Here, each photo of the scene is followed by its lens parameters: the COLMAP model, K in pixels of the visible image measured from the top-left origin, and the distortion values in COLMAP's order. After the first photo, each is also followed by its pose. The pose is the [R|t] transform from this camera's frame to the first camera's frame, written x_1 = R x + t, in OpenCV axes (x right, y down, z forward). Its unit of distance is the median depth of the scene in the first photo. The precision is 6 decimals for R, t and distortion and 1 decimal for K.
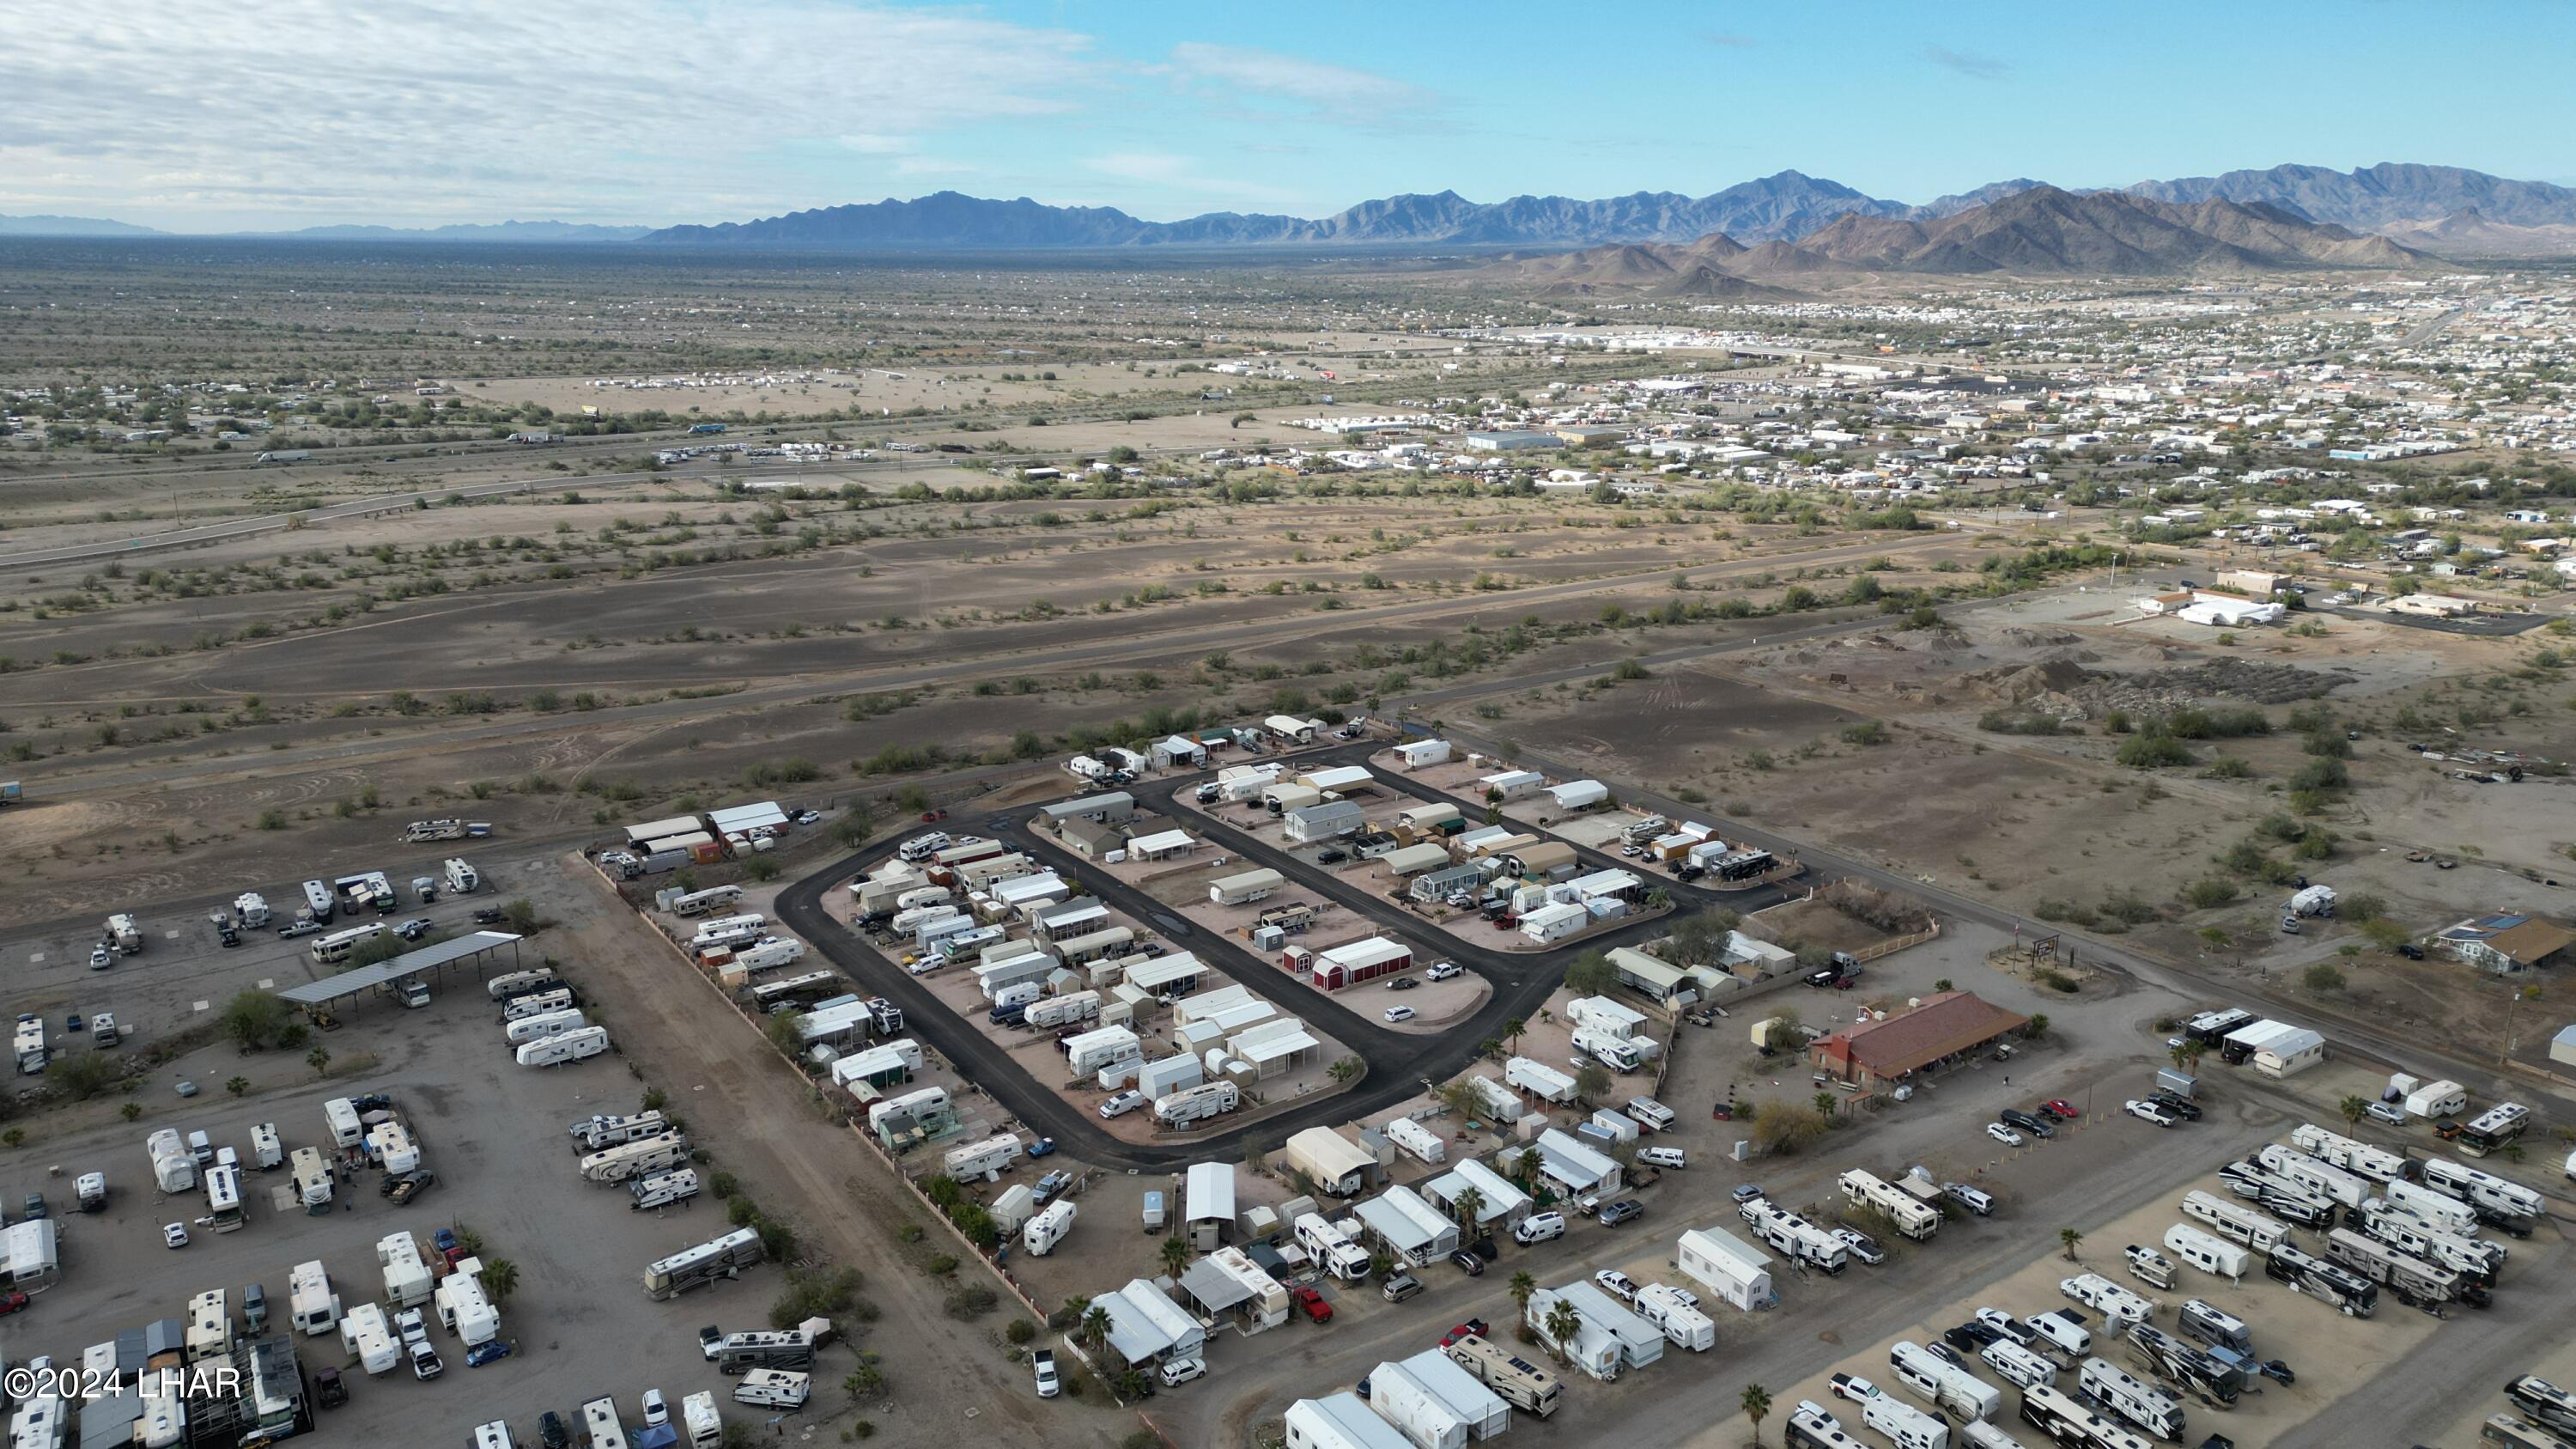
lens RADIAL K [[1785.0, 0, 1293.4], [0, 1785.0, 731.1], [0, 0, 1]] dist [0.079635, -0.082418]
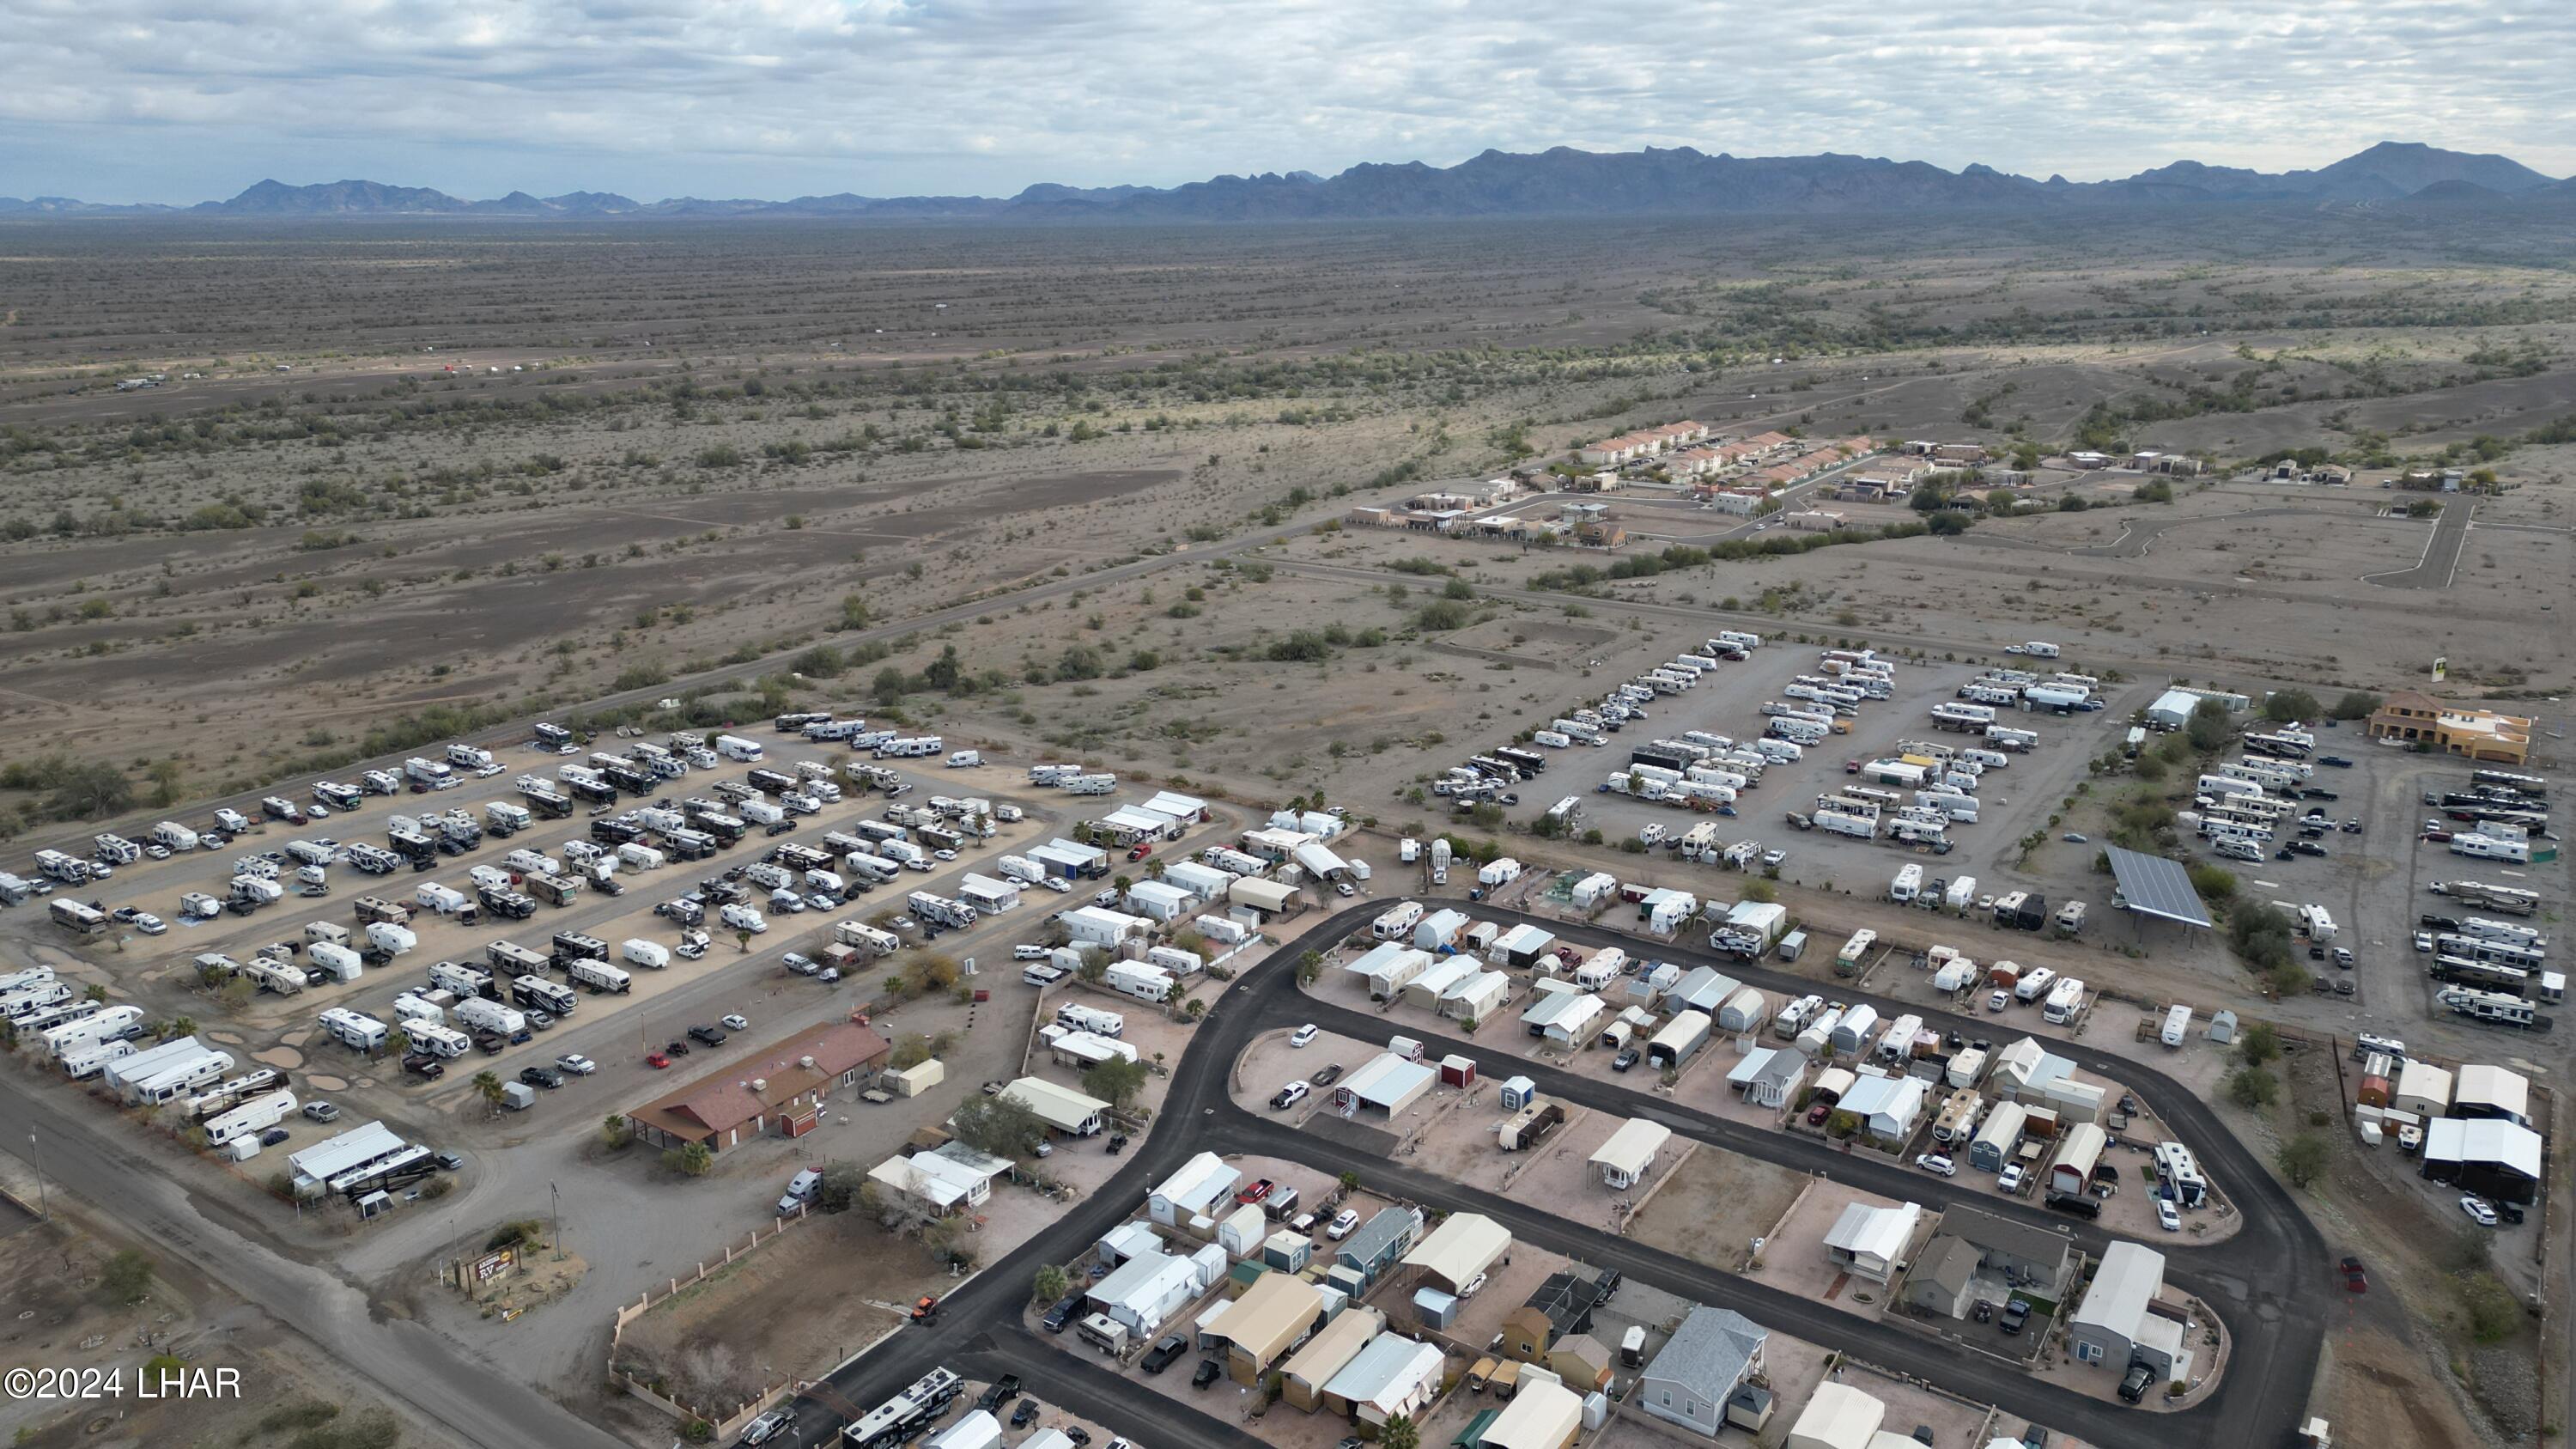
lens RADIAL K [[1785.0, 0, 1293.4], [0, 1785.0, 731.1], [0, 0, 1]] dist [0.079635, -0.082418]
pose [[-0.941764, 0.103535, -0.319938, 0.022494], [-0.077540, 0.858922, 0.506202, -0.029808], [0.327212, 0.501531, -0.800874, 0.106620]]
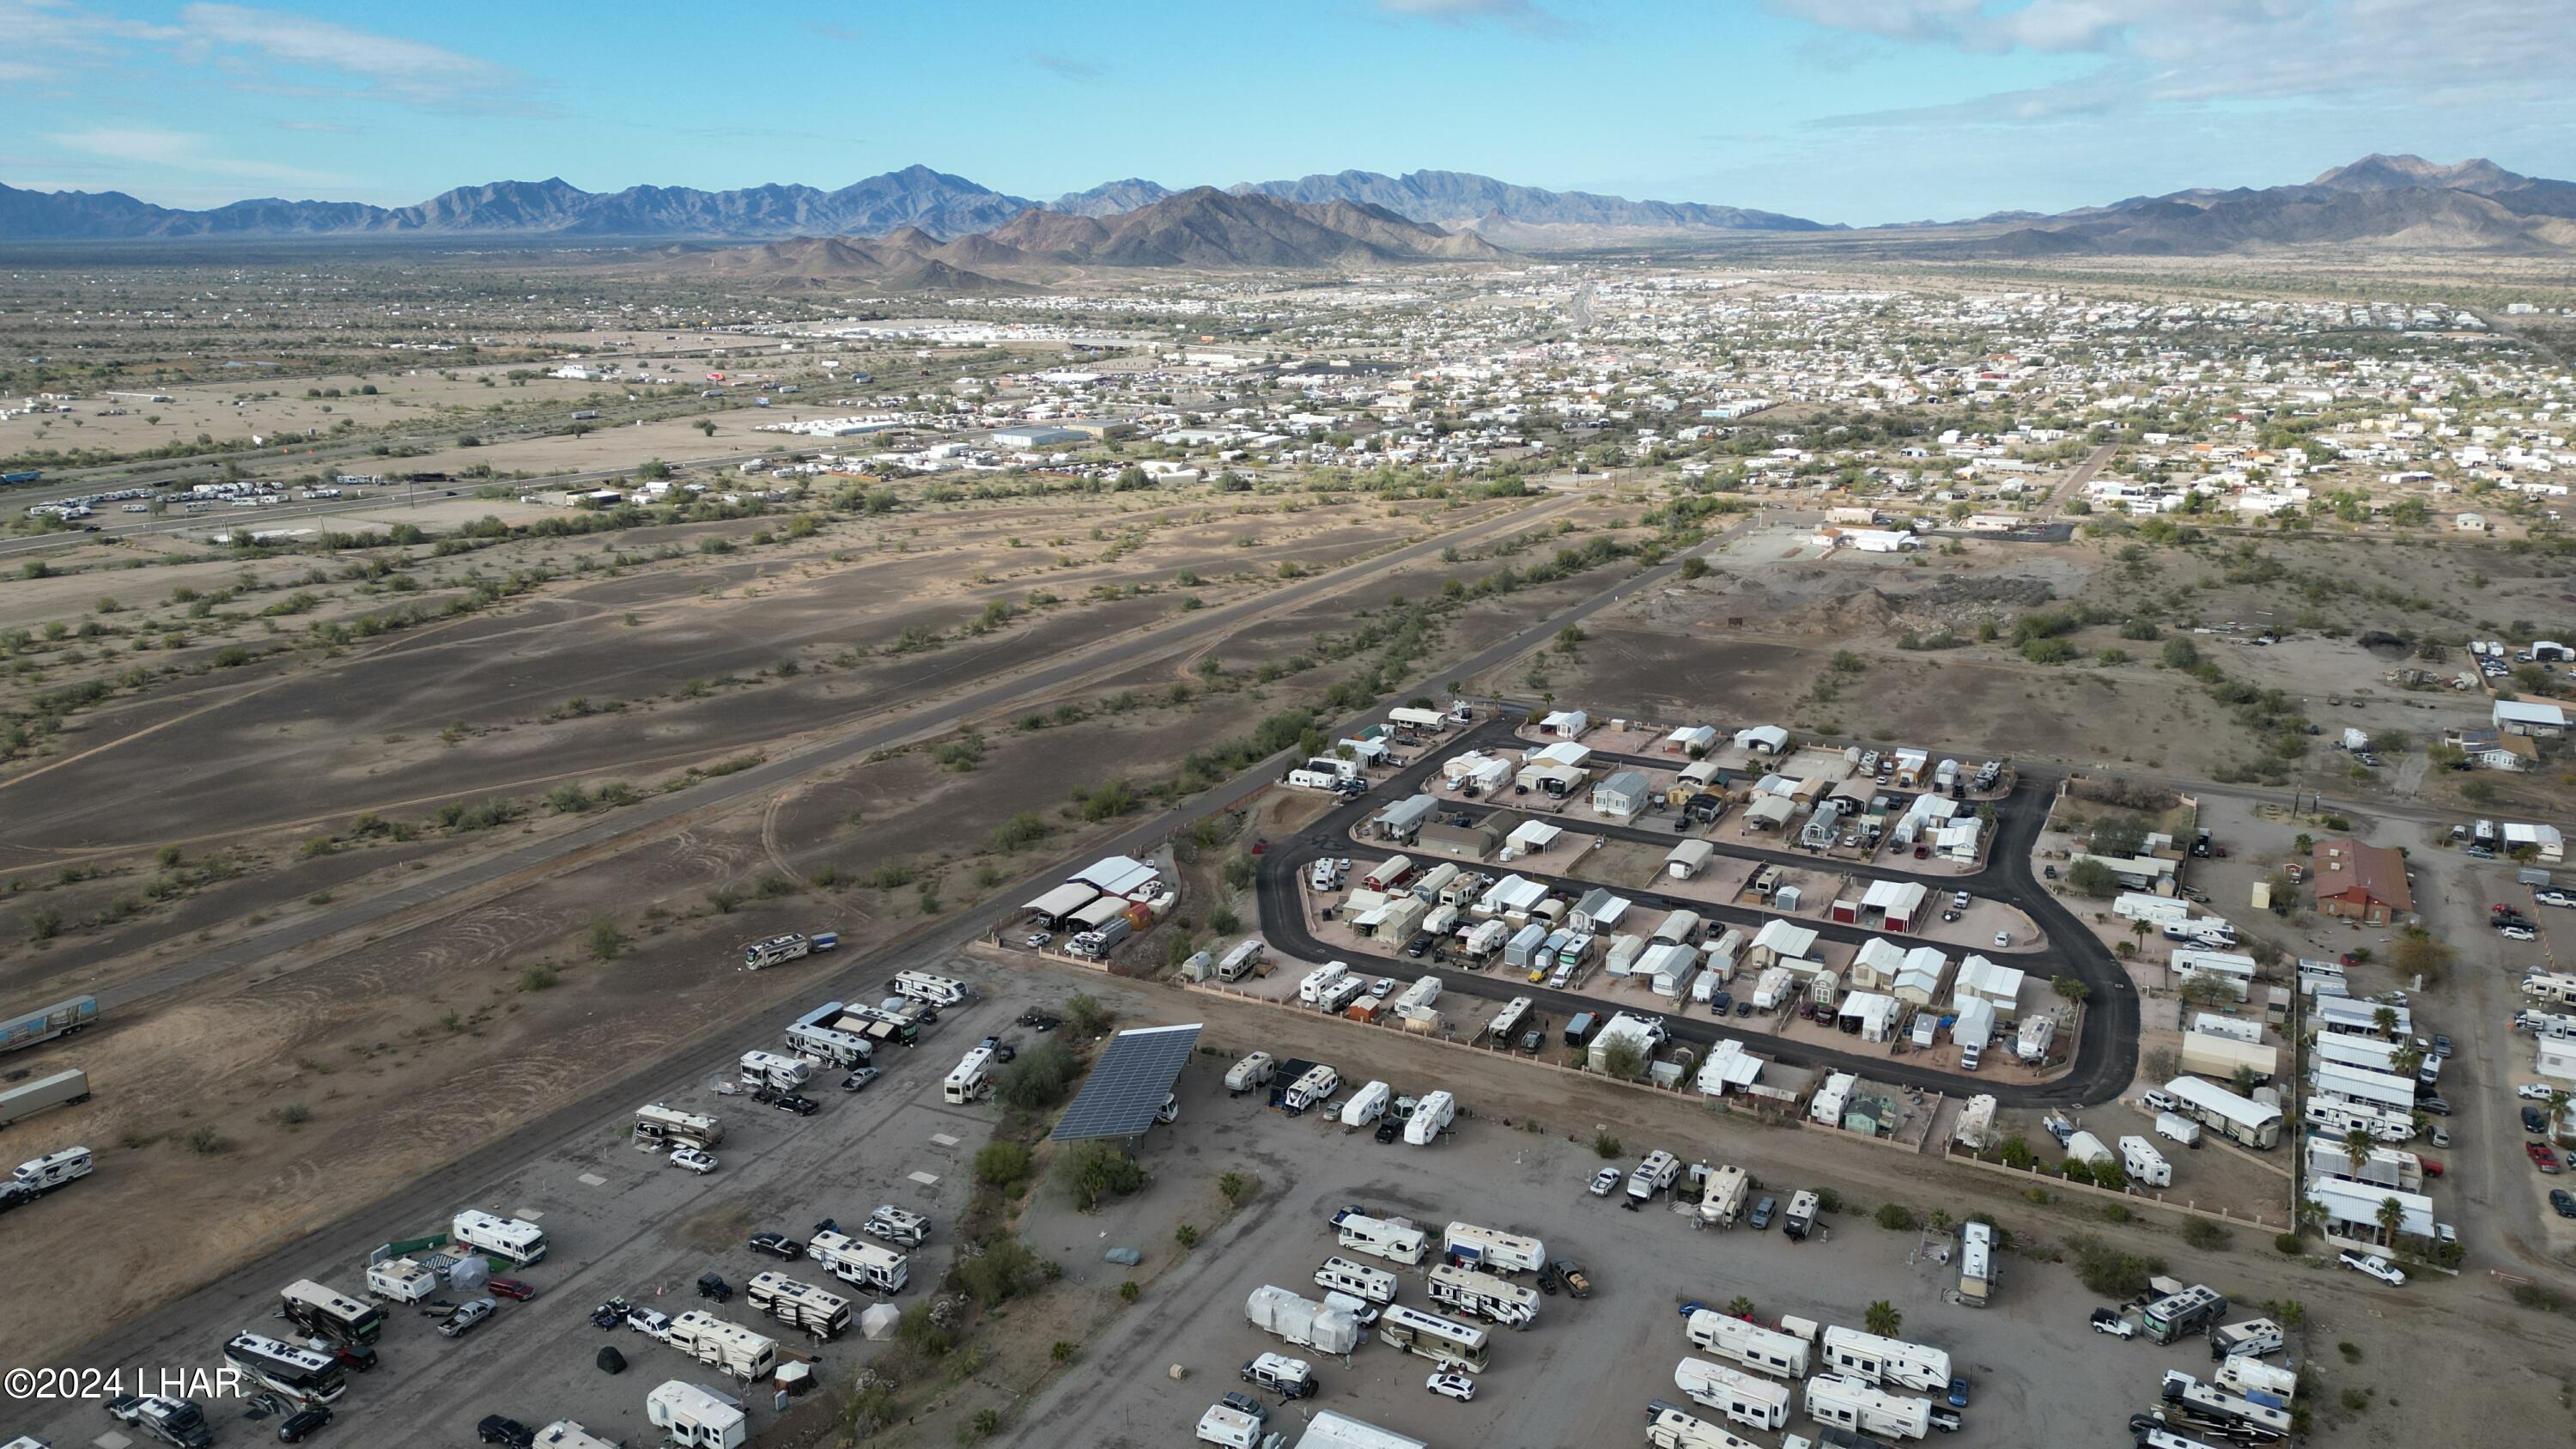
lens RADIAL K [[1785.0, 0, 1293.4], [0, 1785.0, 731.1], [0, 0, 1]] dist [0.079635, -0.082418]
pose [[0.892330, -0.124608, 0.433843, -0.049964], [0.123165, 0.991884, 0.031560, -0.003496], [-0.434254, 0.025273, 0.900436, 0.012044]]
